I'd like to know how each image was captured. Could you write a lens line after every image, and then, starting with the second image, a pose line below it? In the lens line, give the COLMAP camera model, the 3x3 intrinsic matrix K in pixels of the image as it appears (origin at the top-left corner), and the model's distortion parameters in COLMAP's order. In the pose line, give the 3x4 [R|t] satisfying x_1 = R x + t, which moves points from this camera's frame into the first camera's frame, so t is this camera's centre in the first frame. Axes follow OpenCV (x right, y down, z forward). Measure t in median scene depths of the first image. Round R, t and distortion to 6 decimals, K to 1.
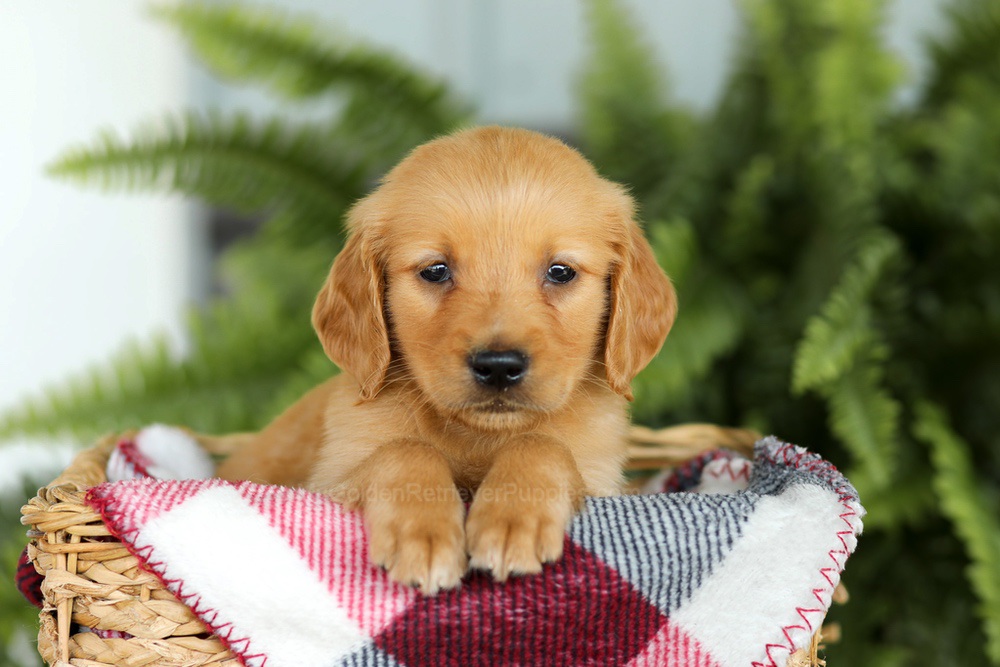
lens RADIAL K [[3420.2, 0, 495.1], [0, 3420.2, 270.5], [0, 0, 1]] dist [0.094791, -0.152913]
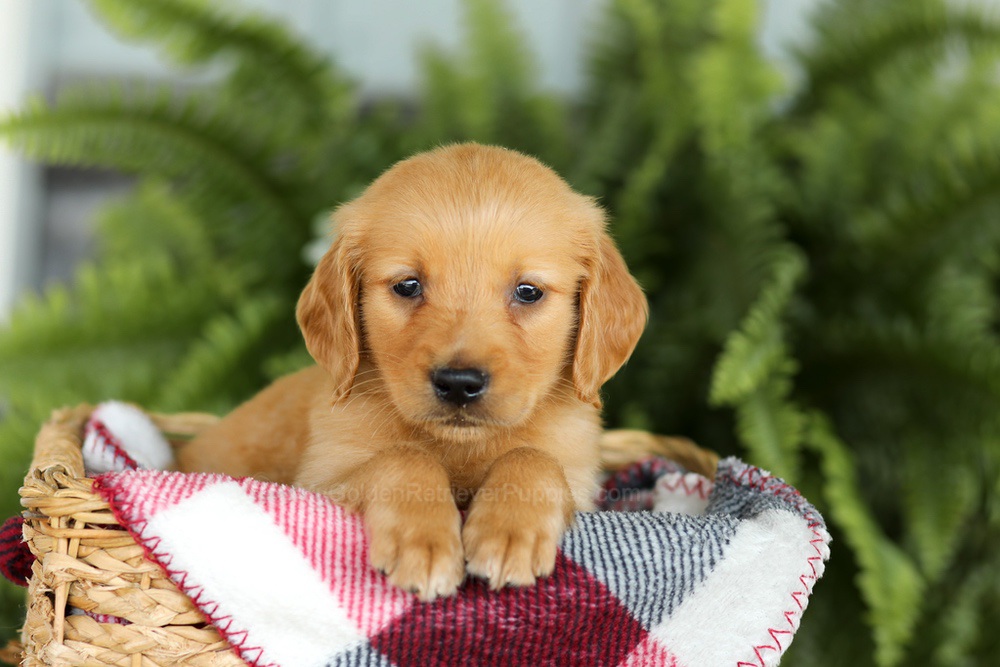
lens RADIAL K [[3420.2, 0, 495.1], [0, 3420.2, 270.5], [0, 0, 1]] dist [0.094791, -0.152913]
pose [[0.992890, 0.062771, 0.101143, -0.108736], [-0.065367, 0.997606, 0.022557, -0.029227], [-0.099485, -0.029008, 0.994616, -0.030599]]
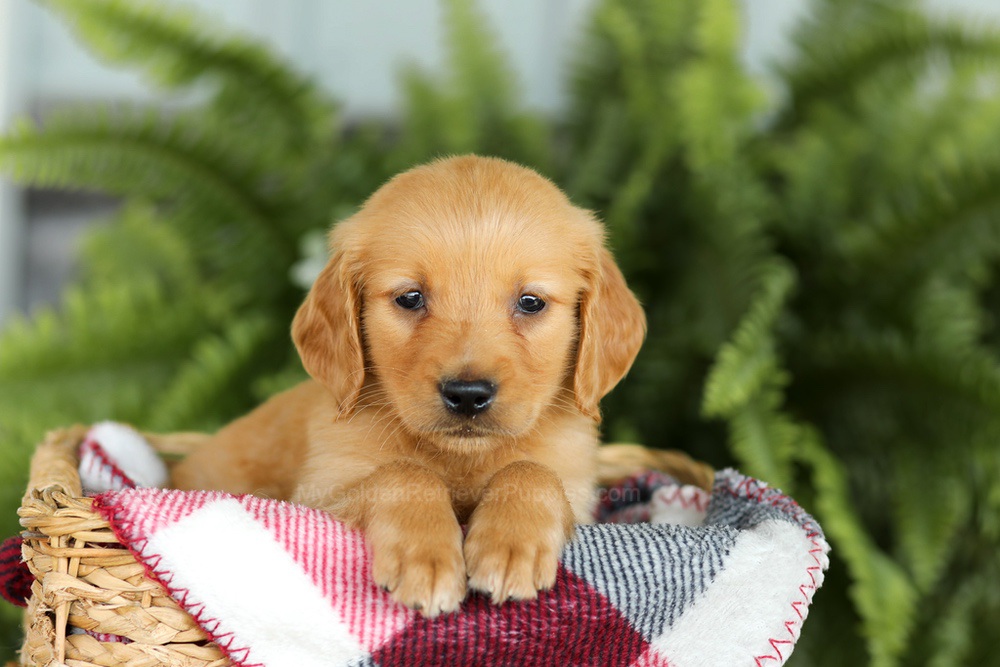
lens RADIAL K [[3420.2, 0, 495.1], [0, 3420.2, 270.5], [0, 0, 1]] dist [0.094791, -0.152913]
pose [[0.992619, 0.051226, 0.109926, -0.117326], [-0.053091, 0.998490, 0.014098, -0.024695], [-0.109038, -0.019830, 0.993840, -0.031184]]
